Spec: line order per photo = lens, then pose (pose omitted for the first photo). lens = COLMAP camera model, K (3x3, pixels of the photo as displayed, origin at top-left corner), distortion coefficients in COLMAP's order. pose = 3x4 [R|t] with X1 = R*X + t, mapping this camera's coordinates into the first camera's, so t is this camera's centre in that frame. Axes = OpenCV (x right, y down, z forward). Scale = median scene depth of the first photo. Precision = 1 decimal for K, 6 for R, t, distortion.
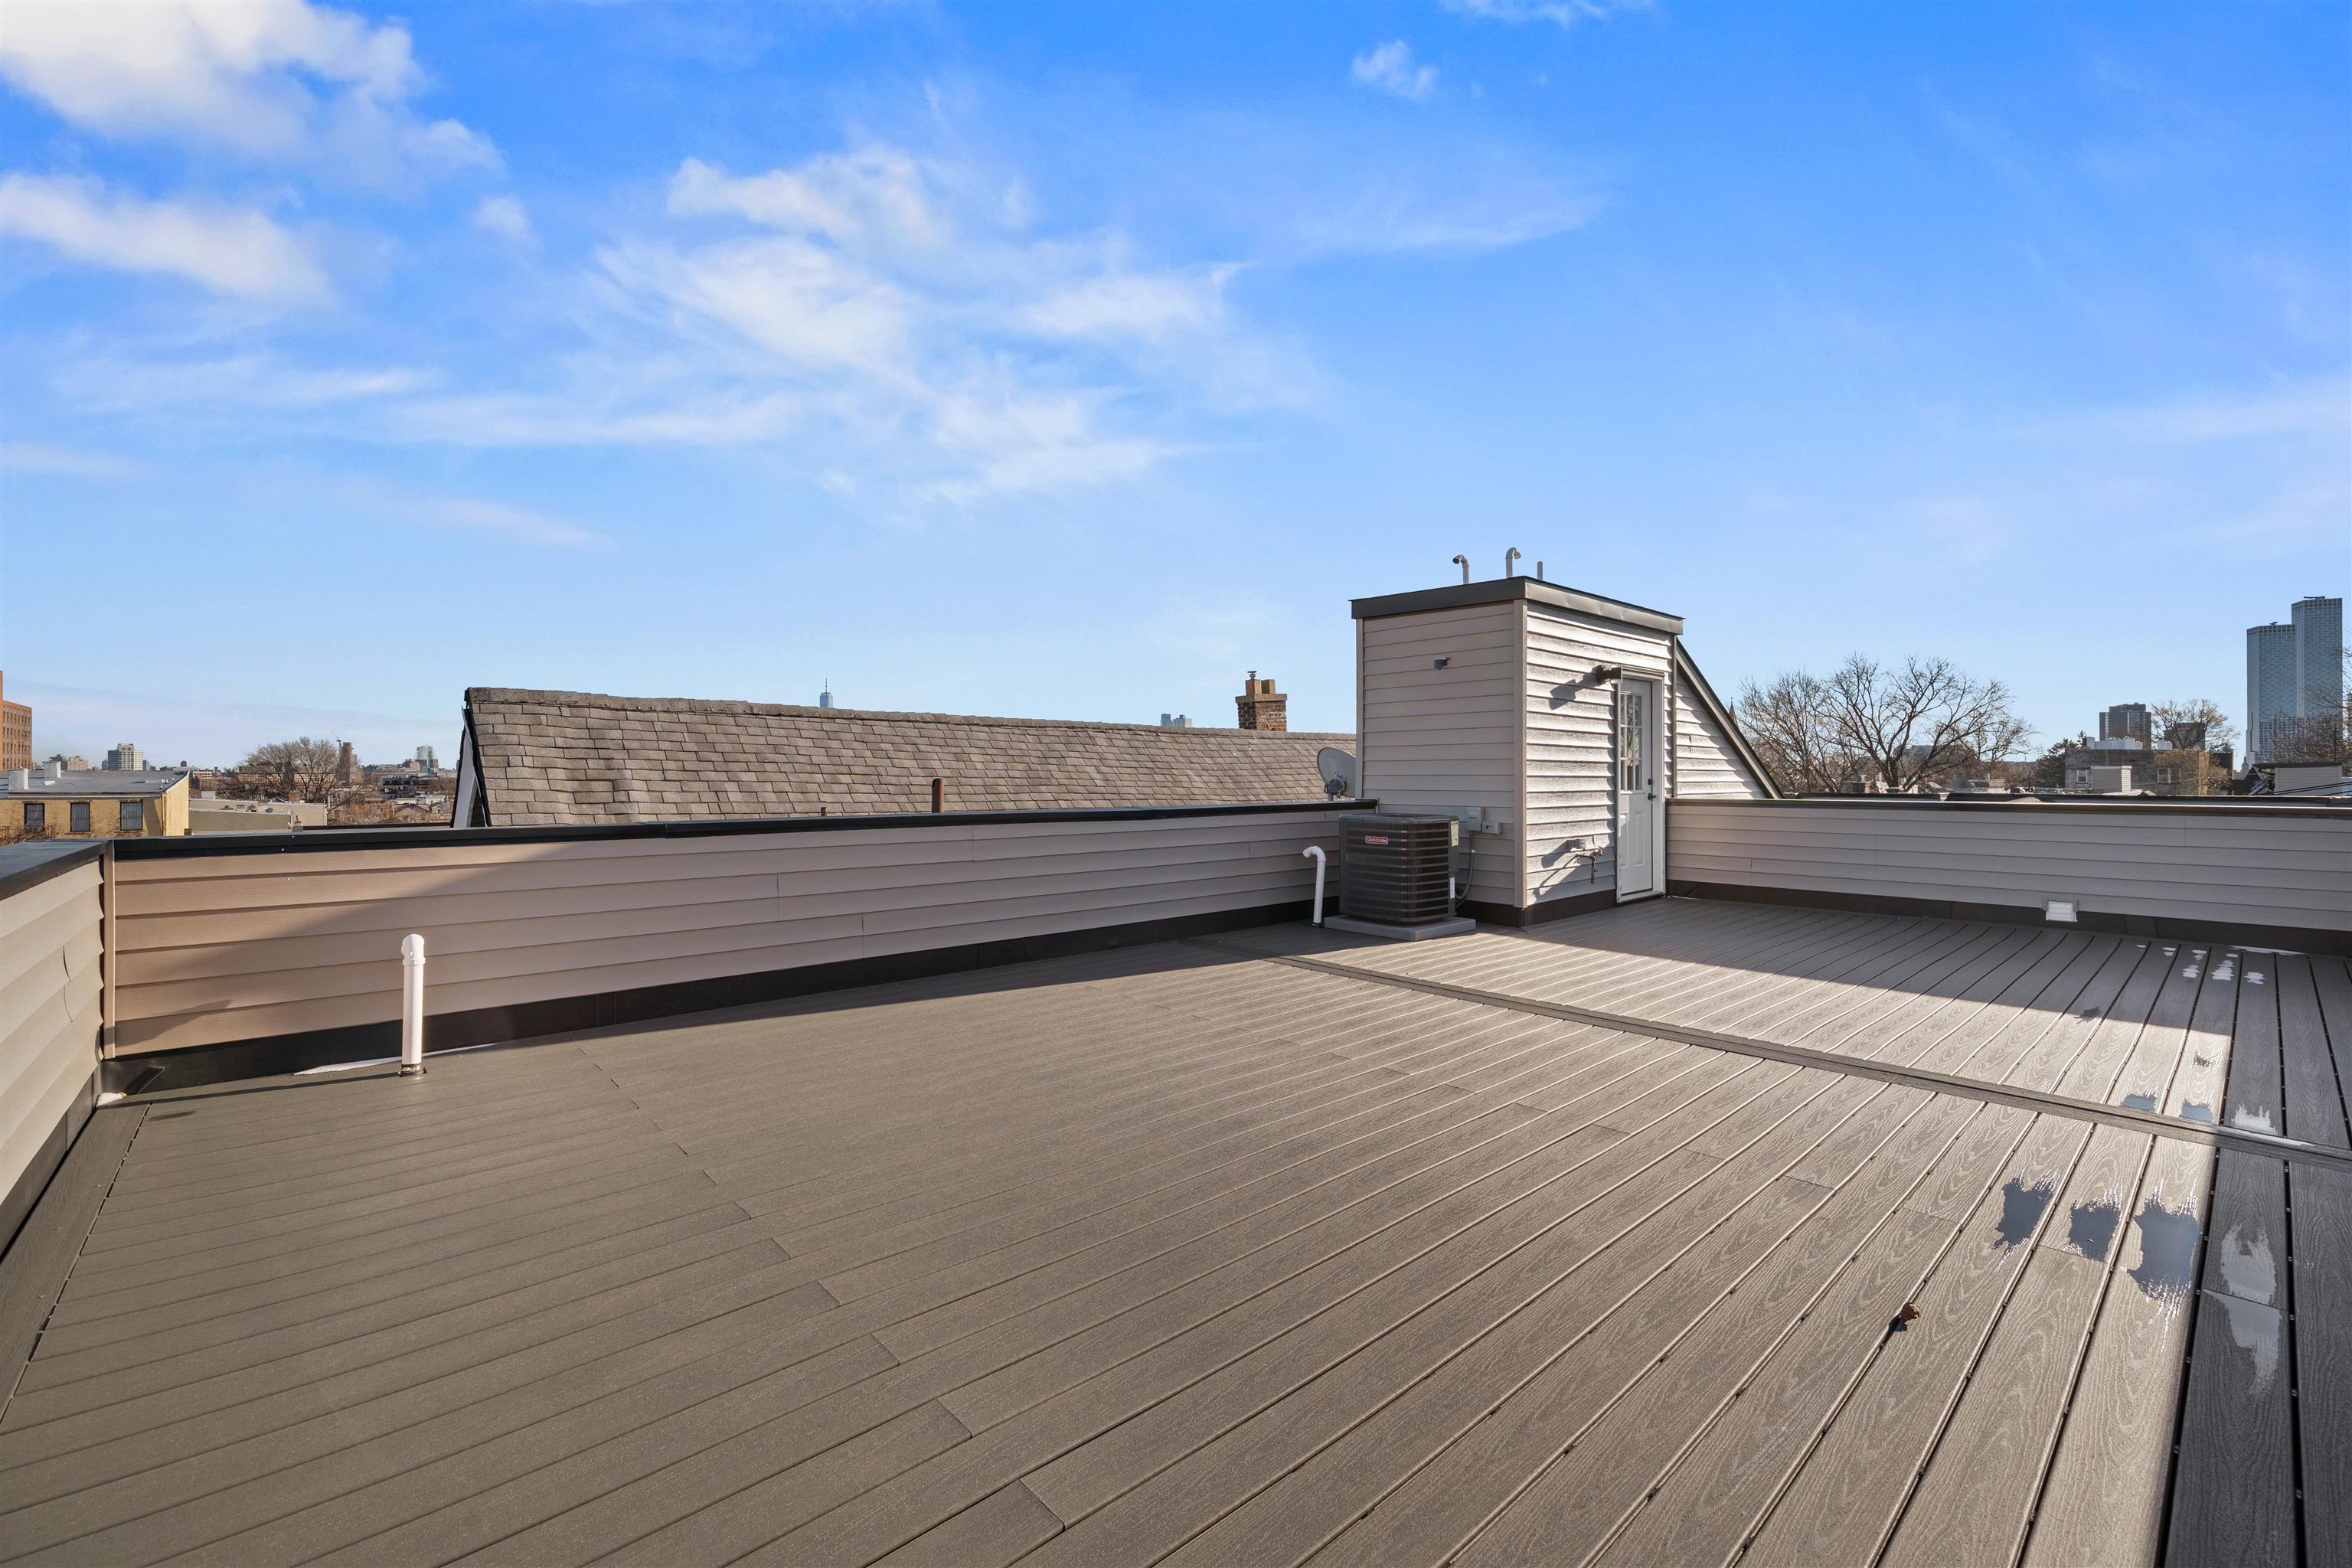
lens RADIAL K [[920.5, 0, 1177.4], [0, 920.5, 775.0], [0, 0, 1]] dist [-0.001023, -0.000433]
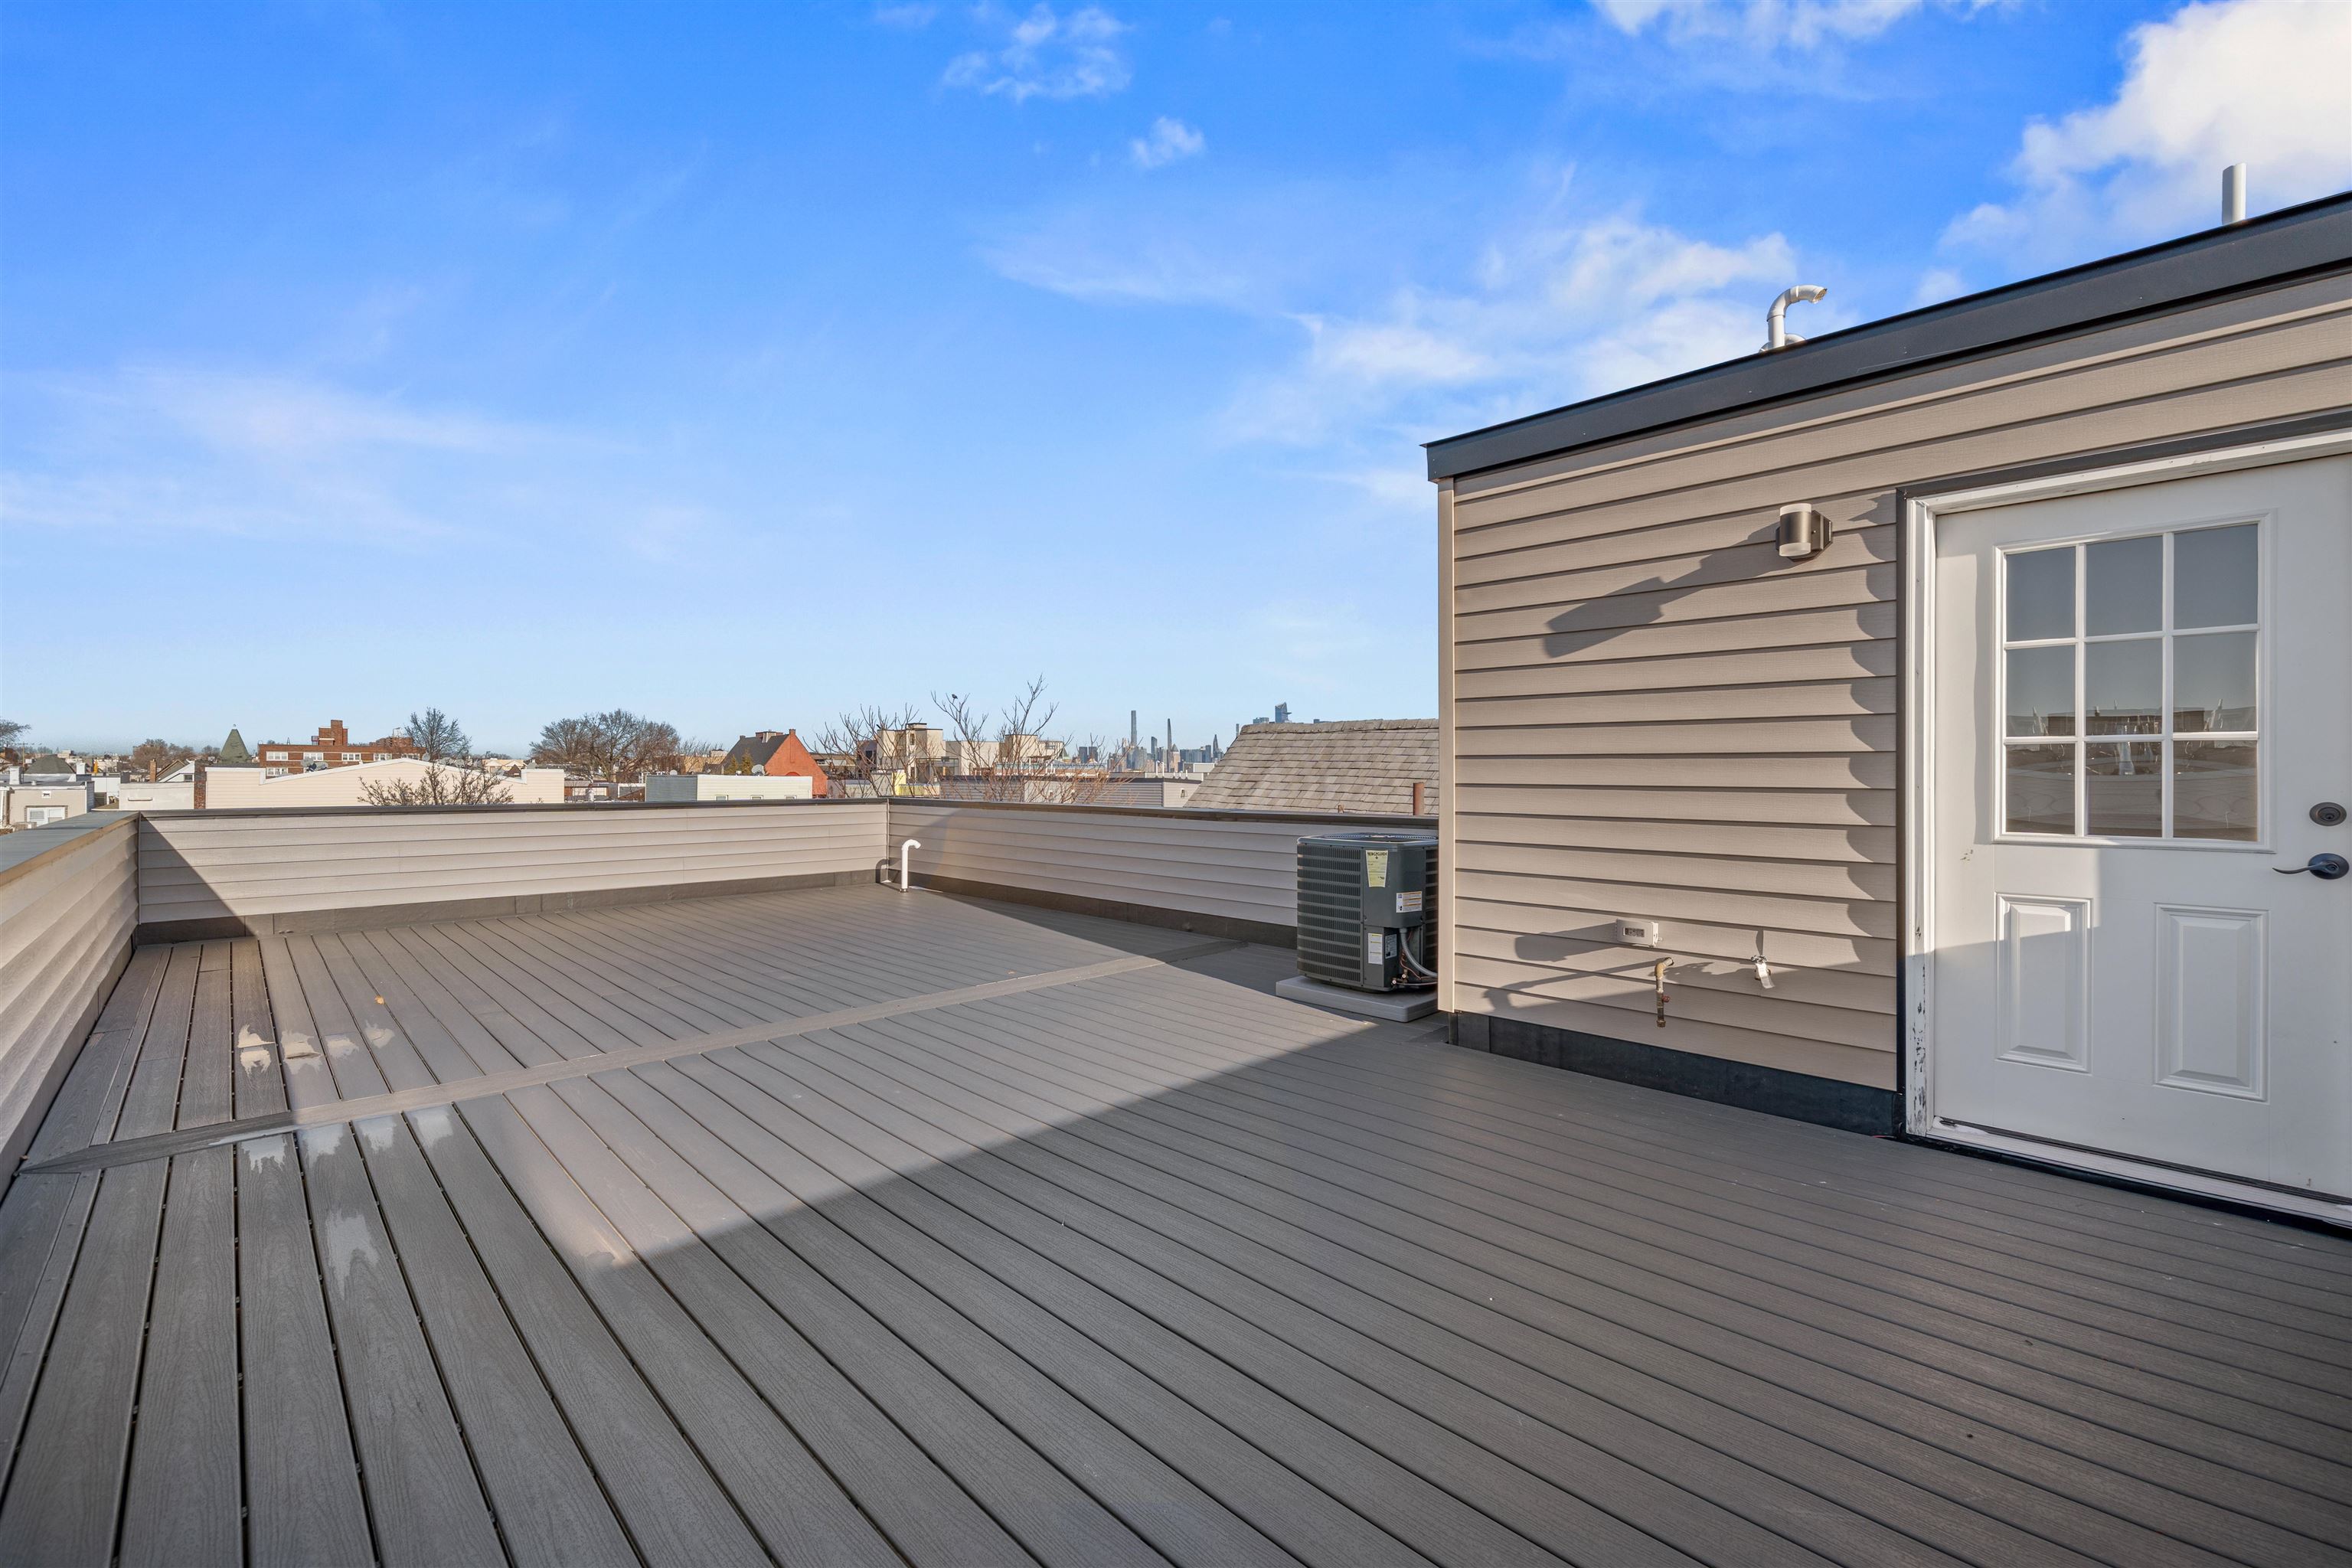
lens RADIAL K [[920.5, 0, 1177.4], [0, 920.5, 775.0], [0, 0, 1]] dist [-0.001023, -0.000433]
pose [[0.113827, -0.001213, -0.993500, 0.902924], [-0.007077, 0.999973, -0.002031, -0.001641], [0.993475, 0.007262, 0.113816, 0.741833]]
